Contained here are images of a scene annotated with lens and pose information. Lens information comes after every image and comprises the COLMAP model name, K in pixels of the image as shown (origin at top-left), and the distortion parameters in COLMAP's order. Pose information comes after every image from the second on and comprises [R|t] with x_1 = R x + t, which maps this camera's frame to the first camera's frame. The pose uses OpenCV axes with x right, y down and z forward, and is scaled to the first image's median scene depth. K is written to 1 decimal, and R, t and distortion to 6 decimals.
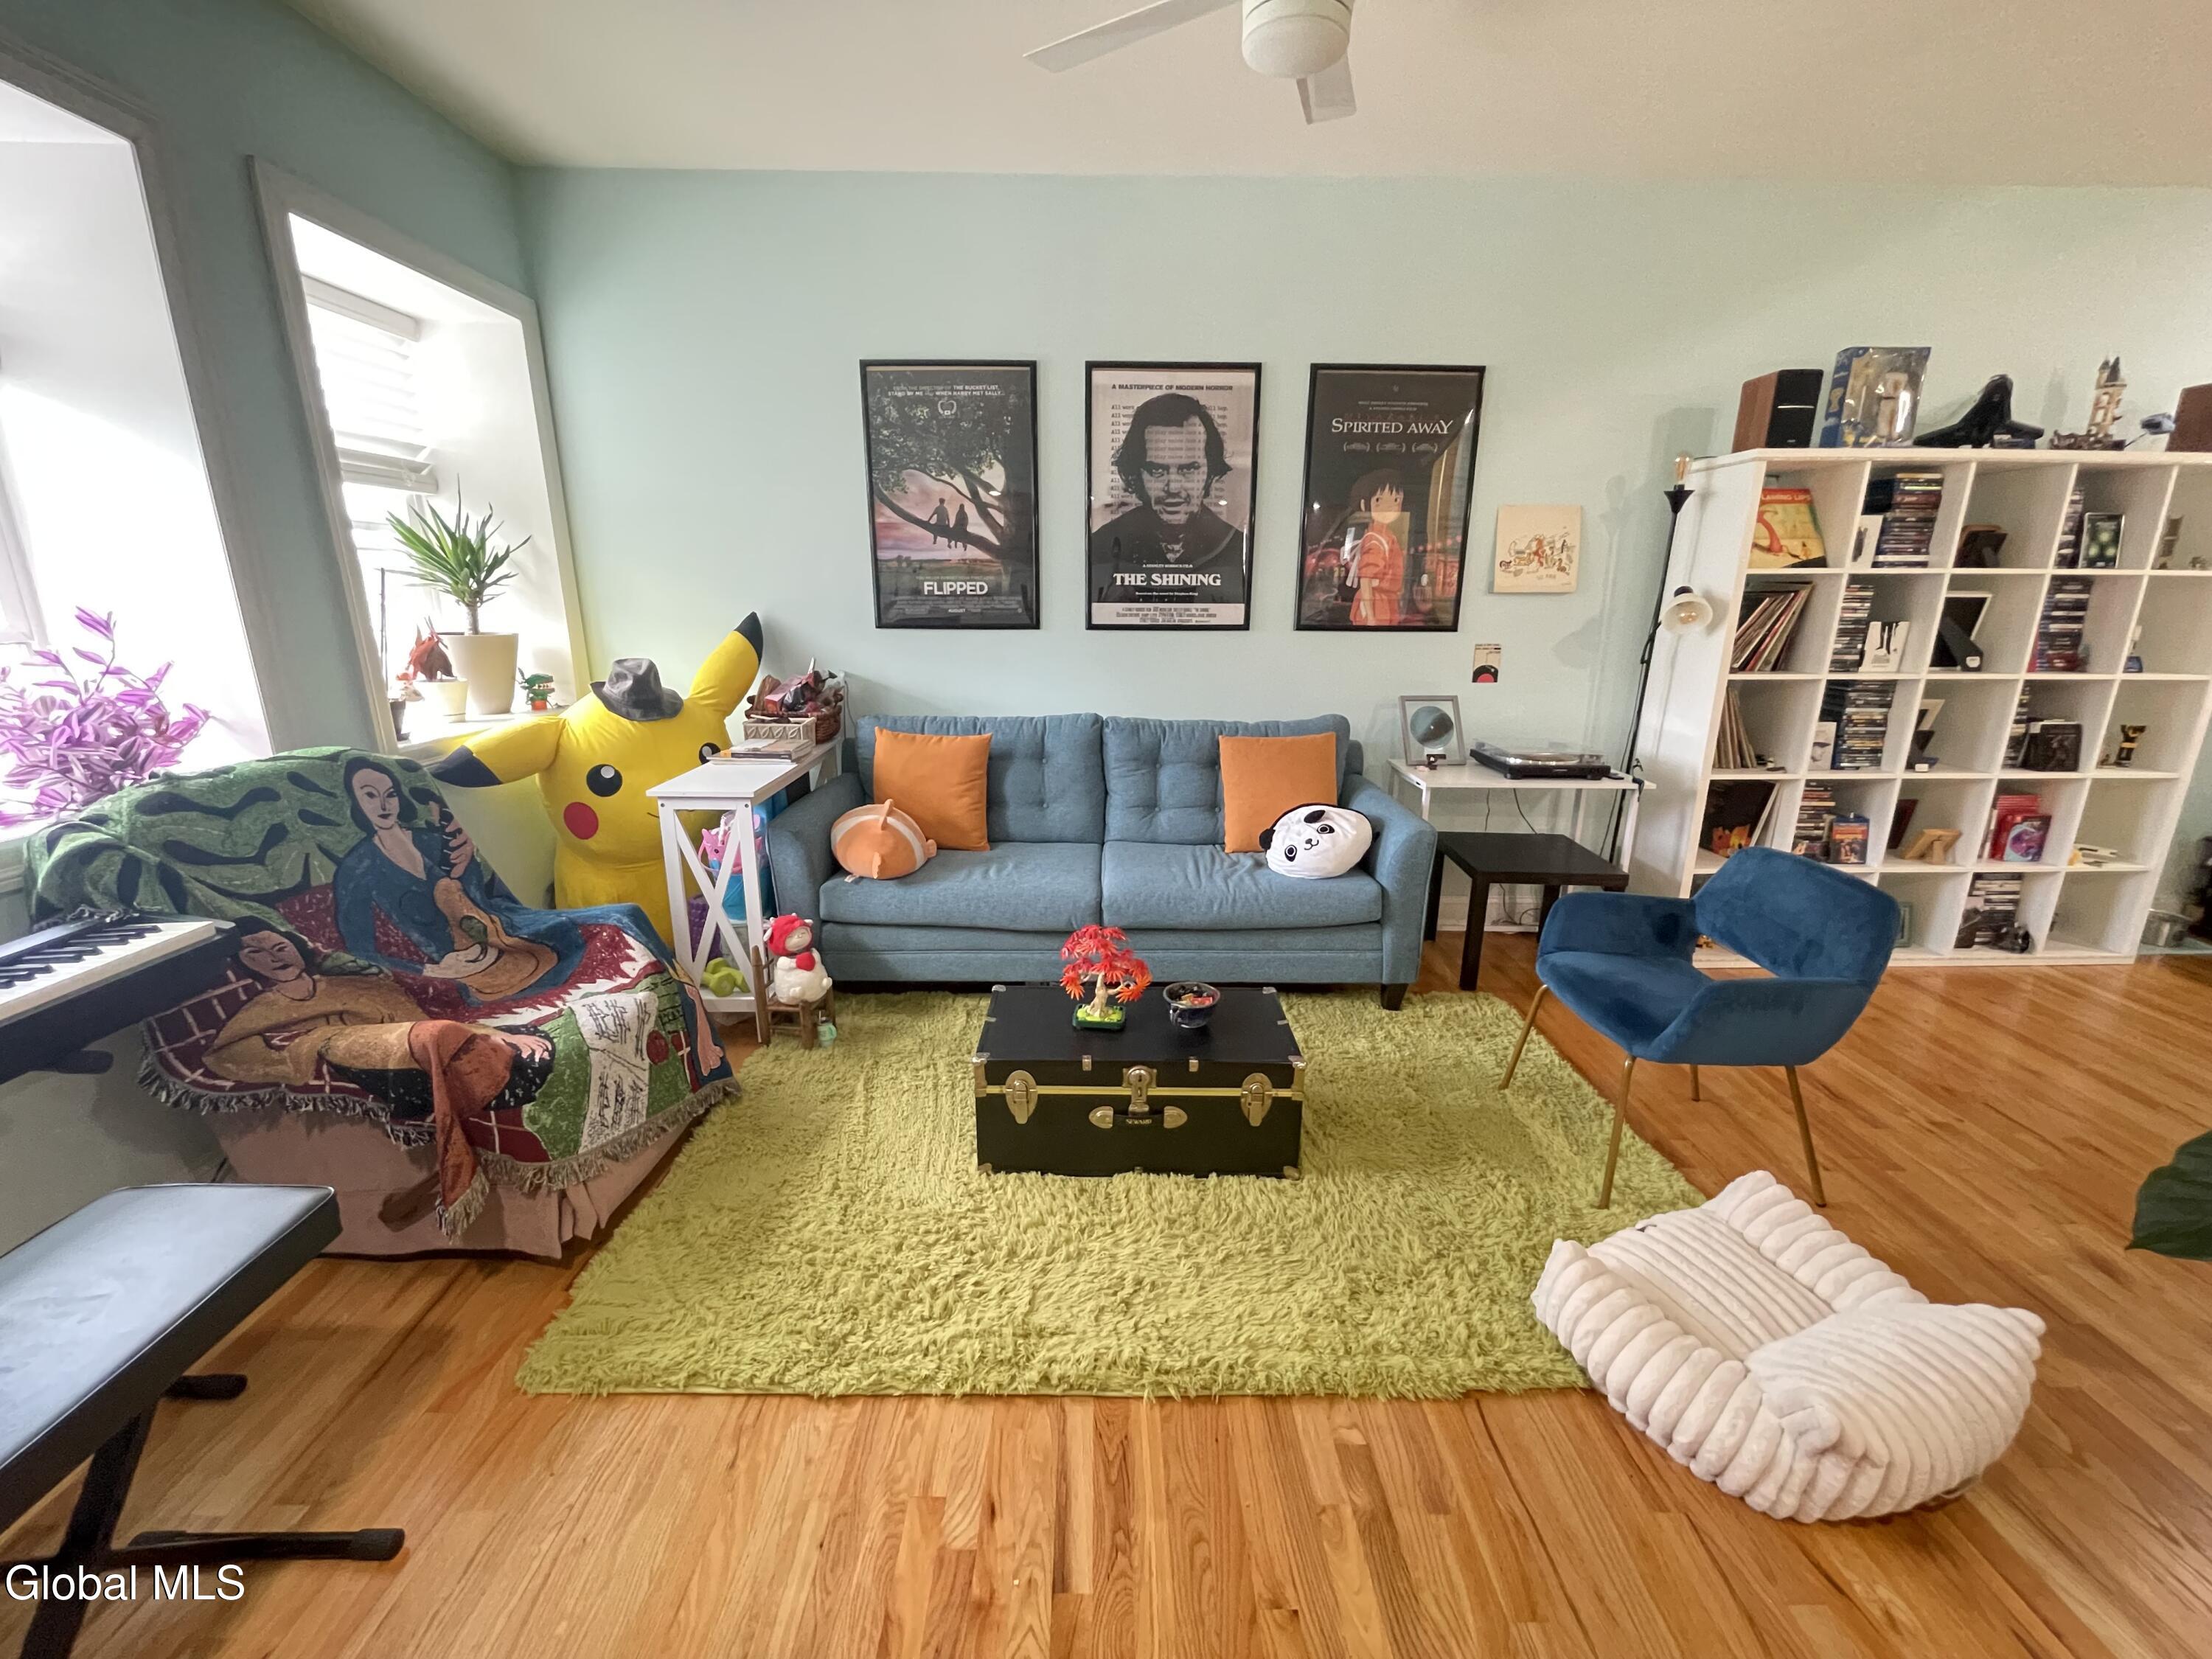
lens RADIAL K [[901.5, 0, 1106.0], [0, 901.5, 829.5], [0, 0, 1]] dist [0.001893, -0.000134]
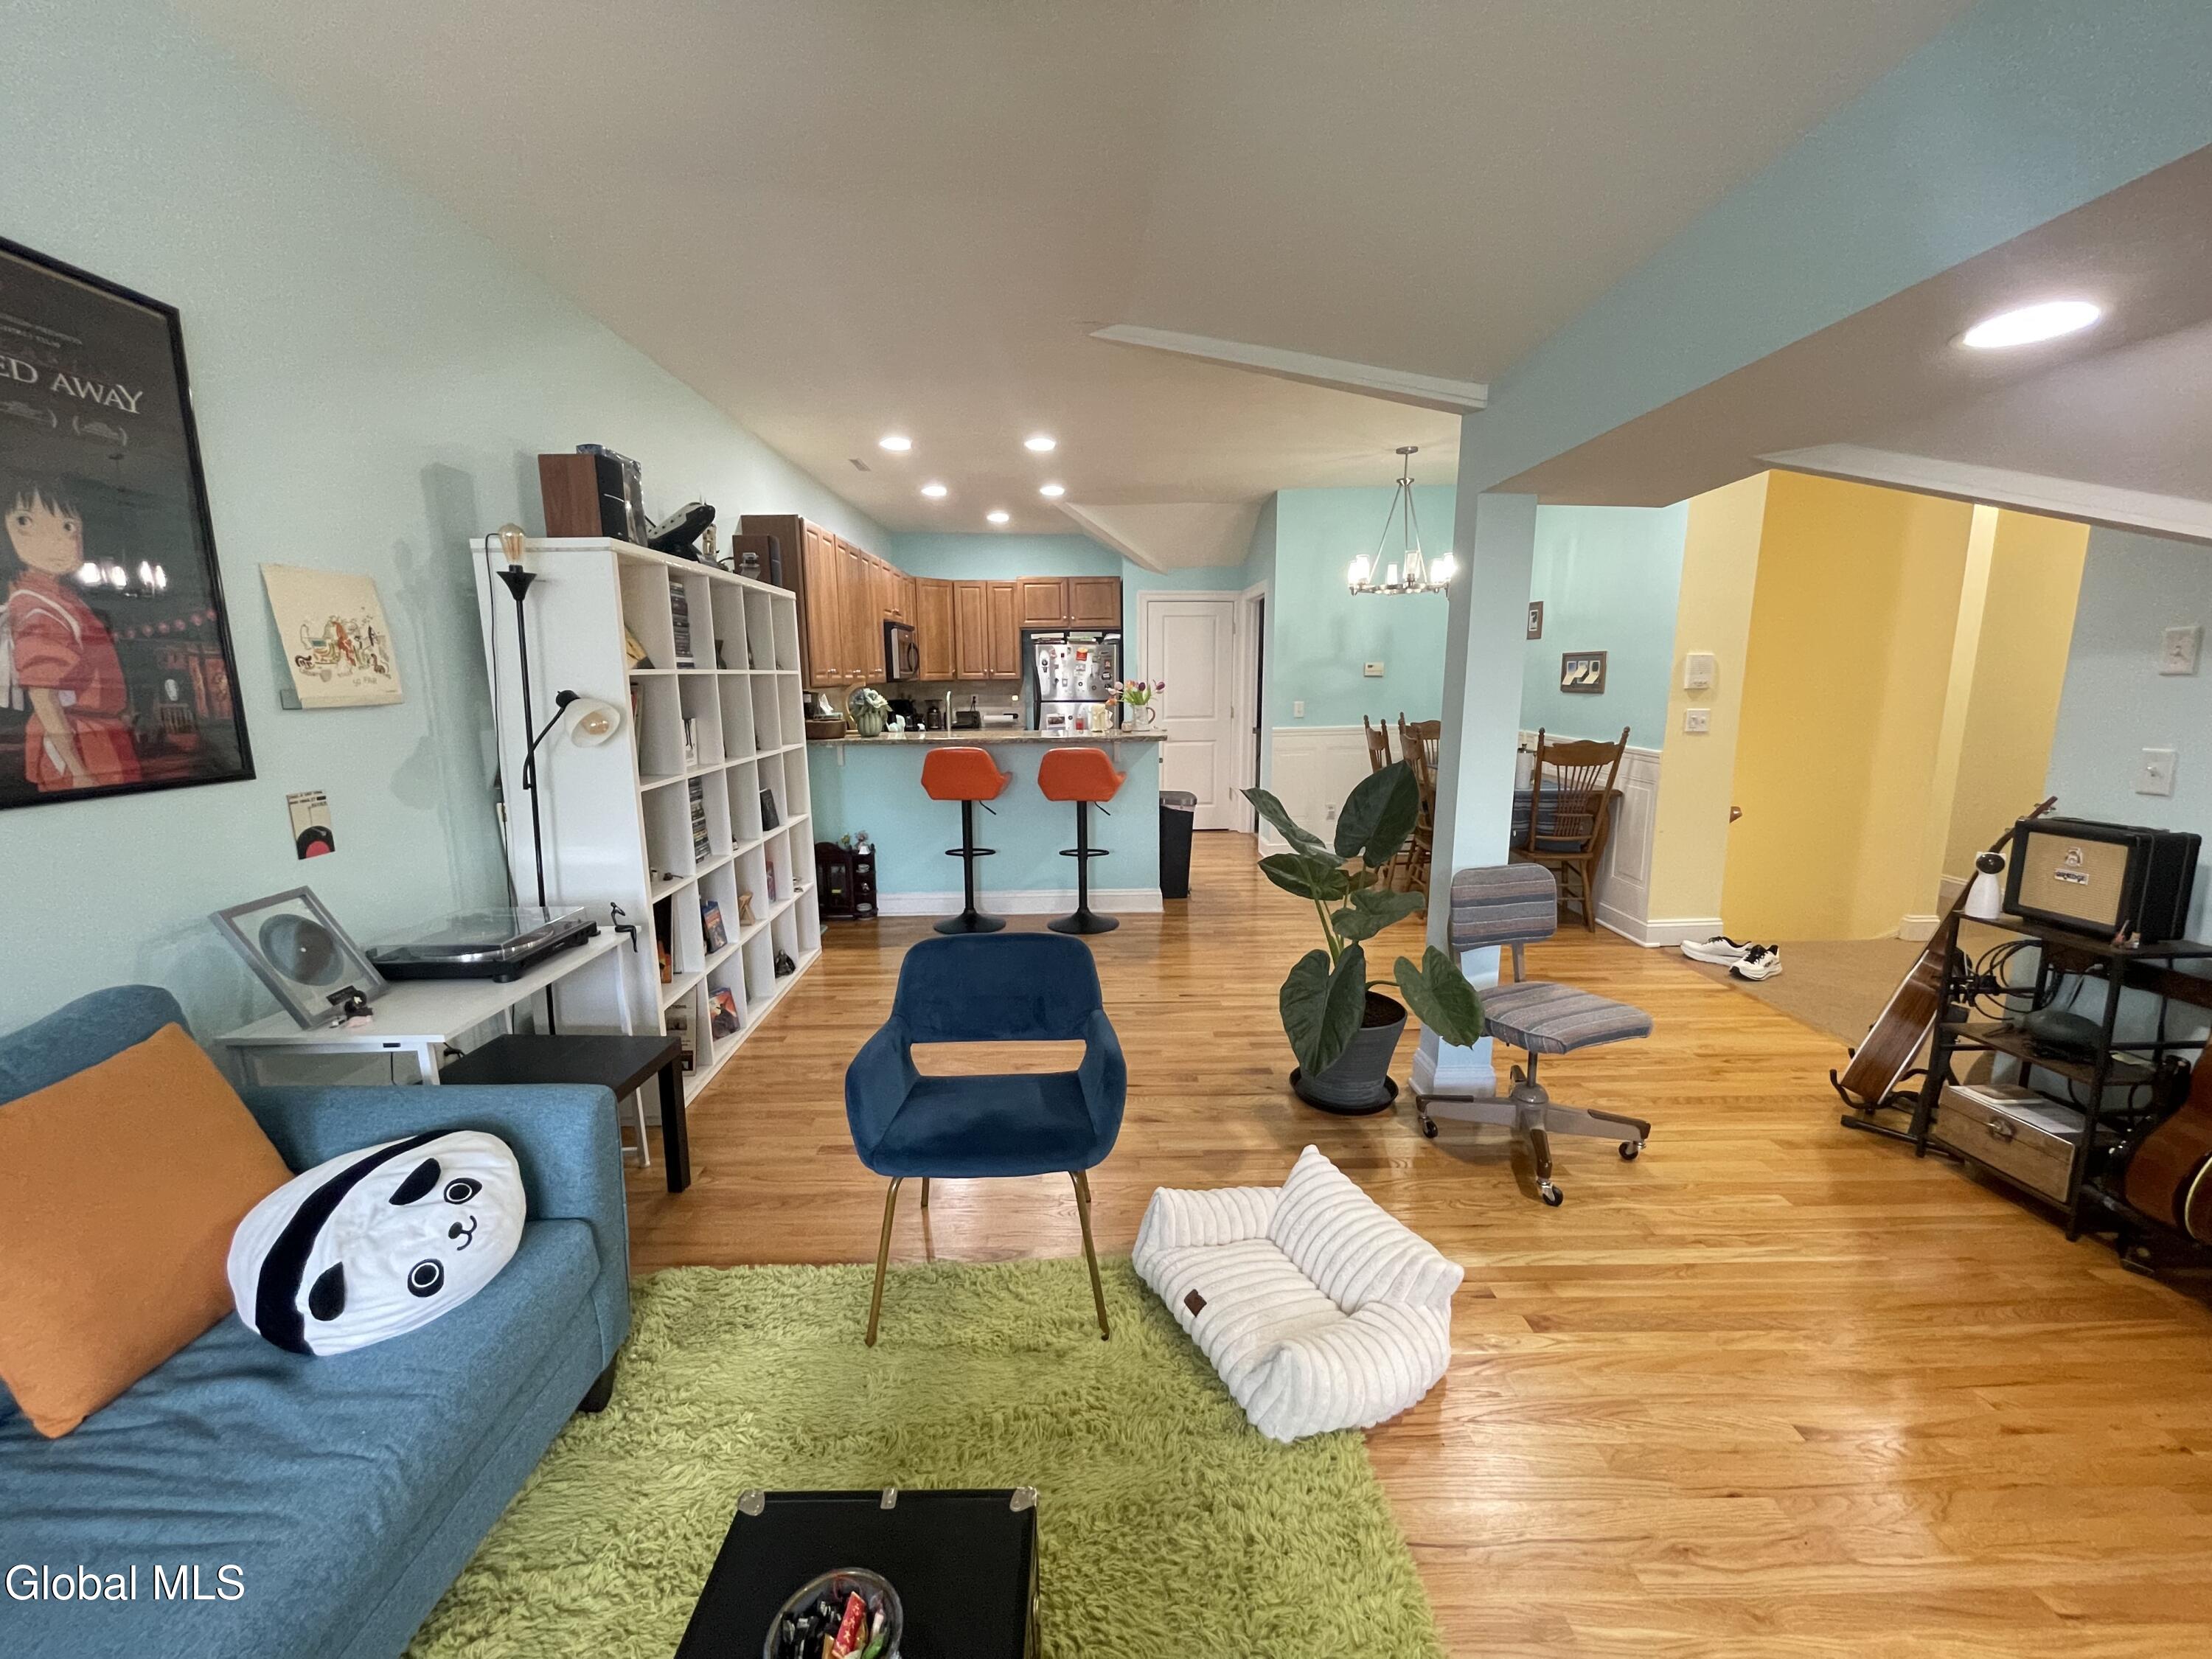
lens RADIAL K [[904.3, 0, 1104.6], [0, 904.3, 835.7], [0, 0, 1]] dist [-0.000549, -0.000136]
pose [[-0.008994, -0.180604, 0.983515, -0.186854], [0.273116, 0.945714, 0.176160, -0.155598], [-0.961939, 0.270198, 0.040820, 0.530951]]
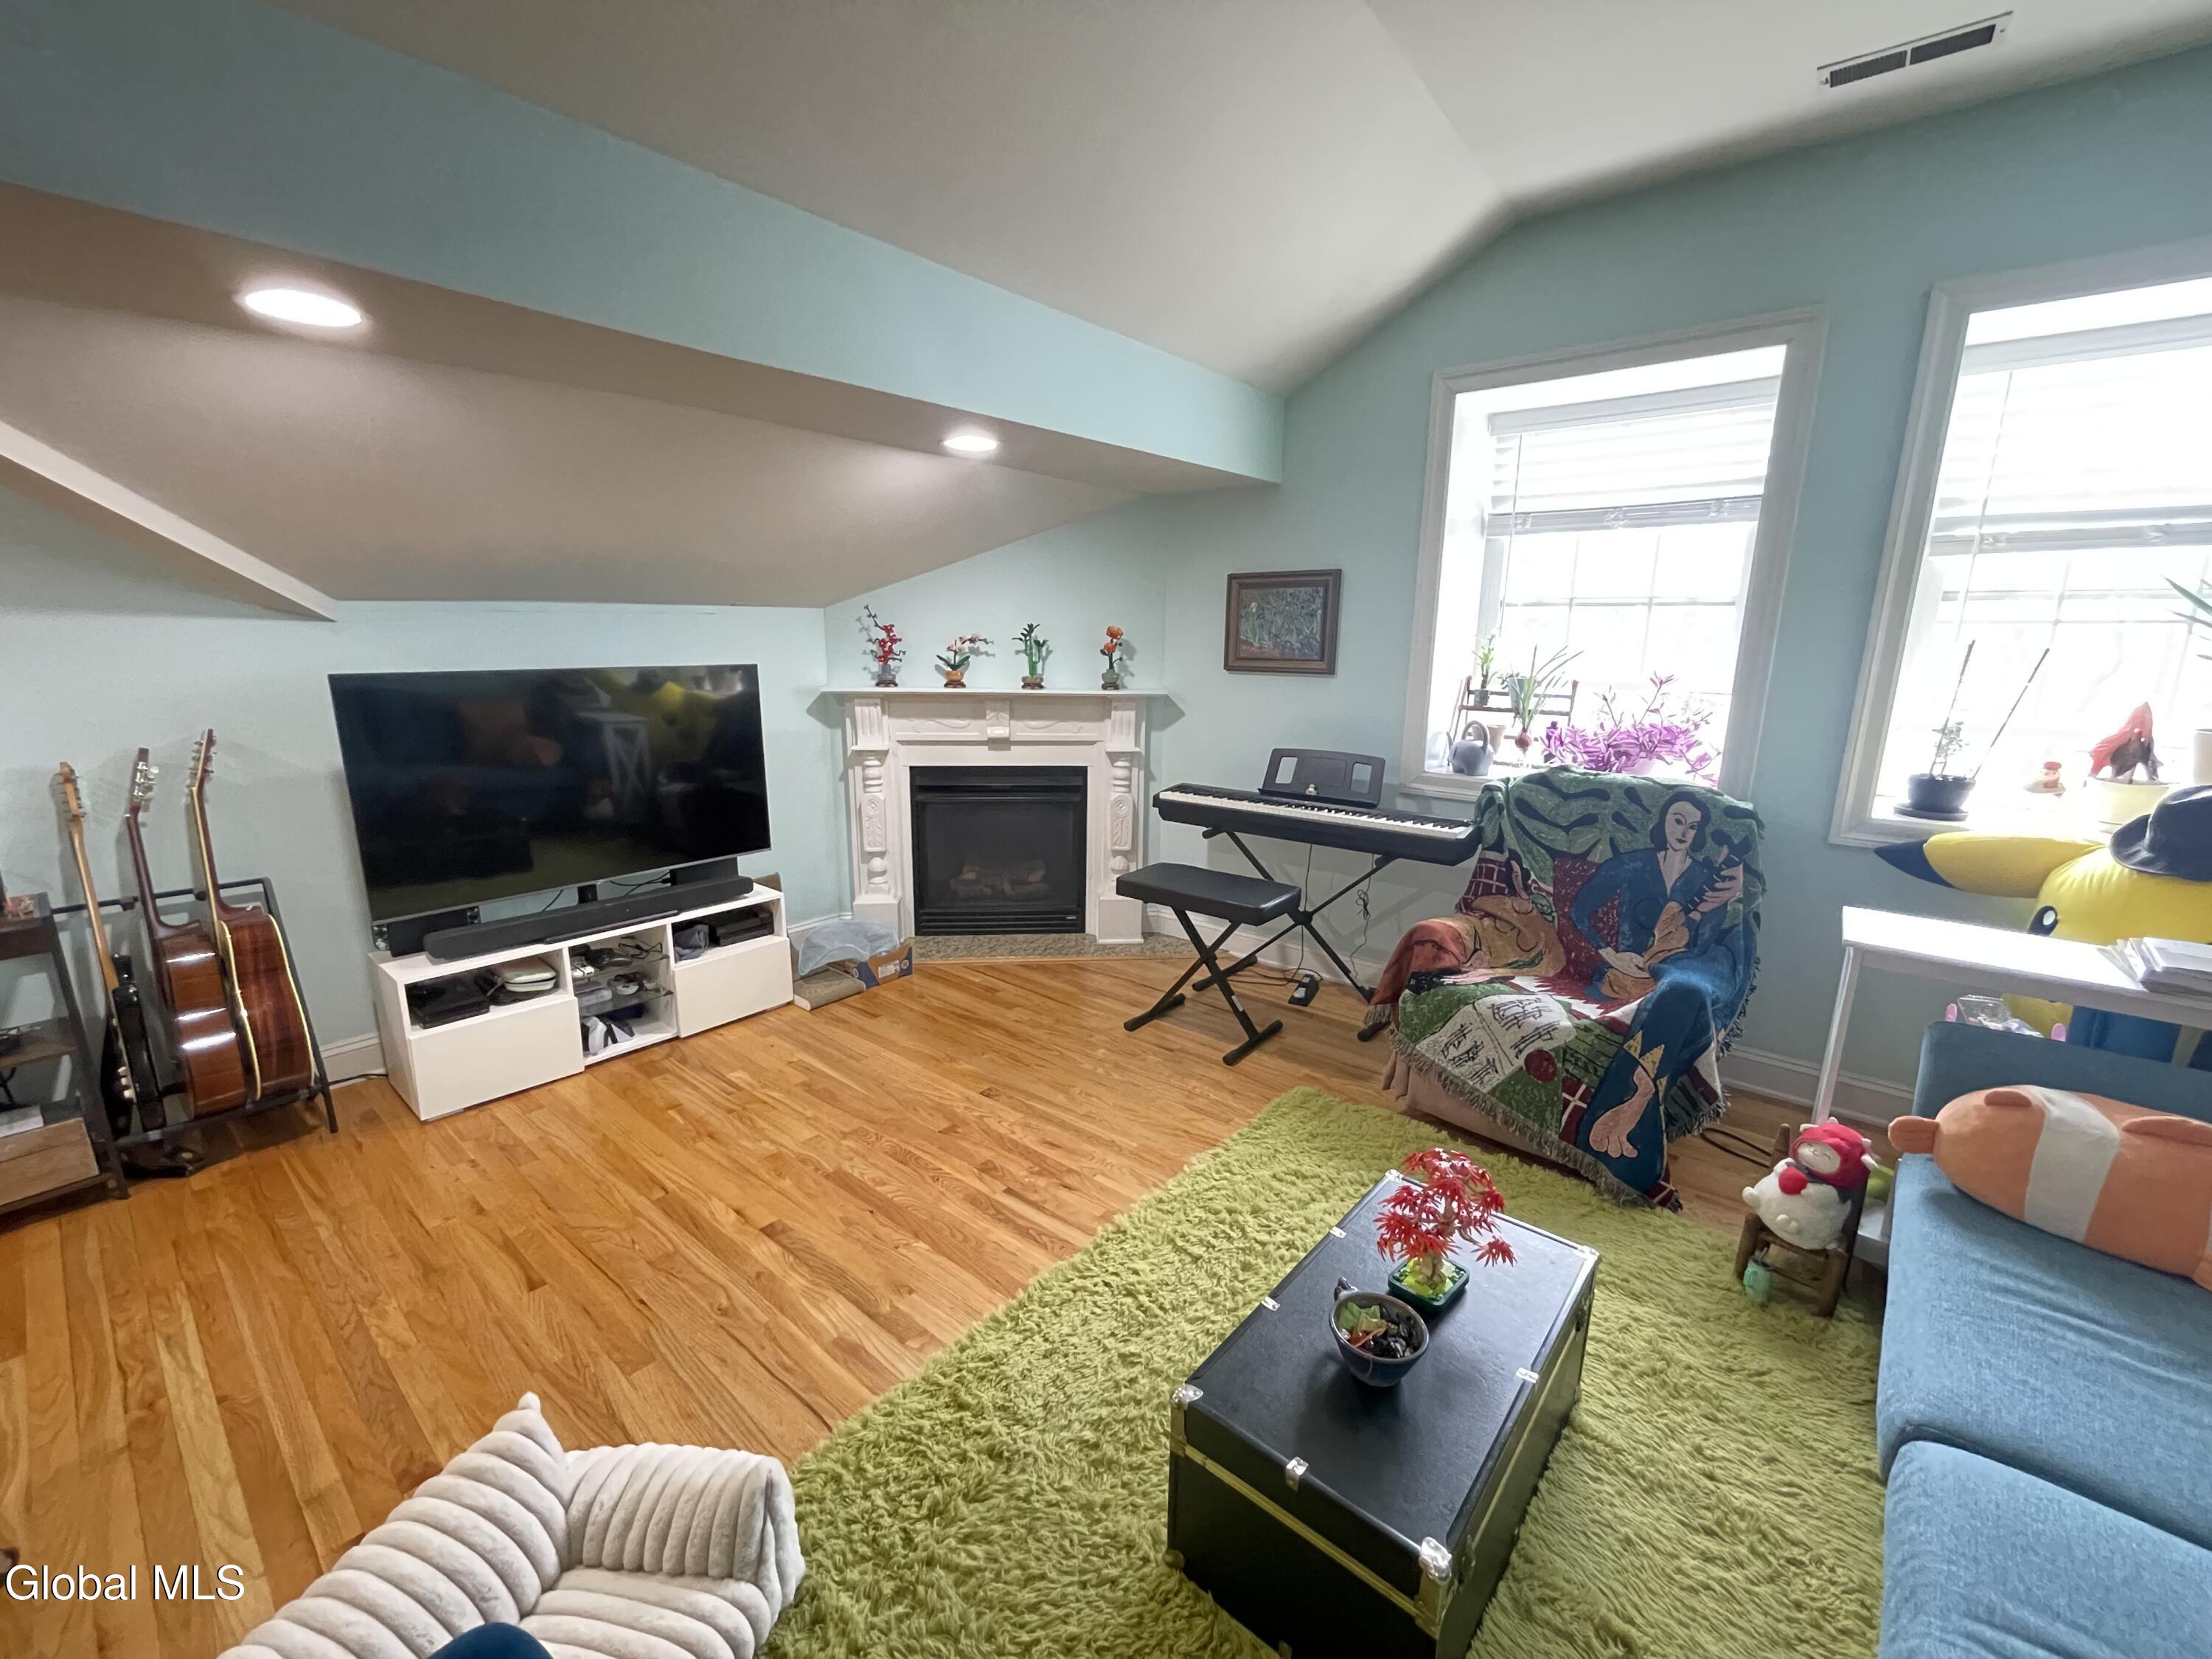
lens RADIAL K [[901.0, 0, 1104.4], [0, 901.0, 835.9], [0, 0, 1]] dist [-0.001181, 0.000125]
pose [[-0.650683, 0.148856, -0.744616, 0.431662], [-0.216641, 0.903452, 0.369920, -0.209087], [0.727790, 0.402015, -0.555613, 0.754783]]
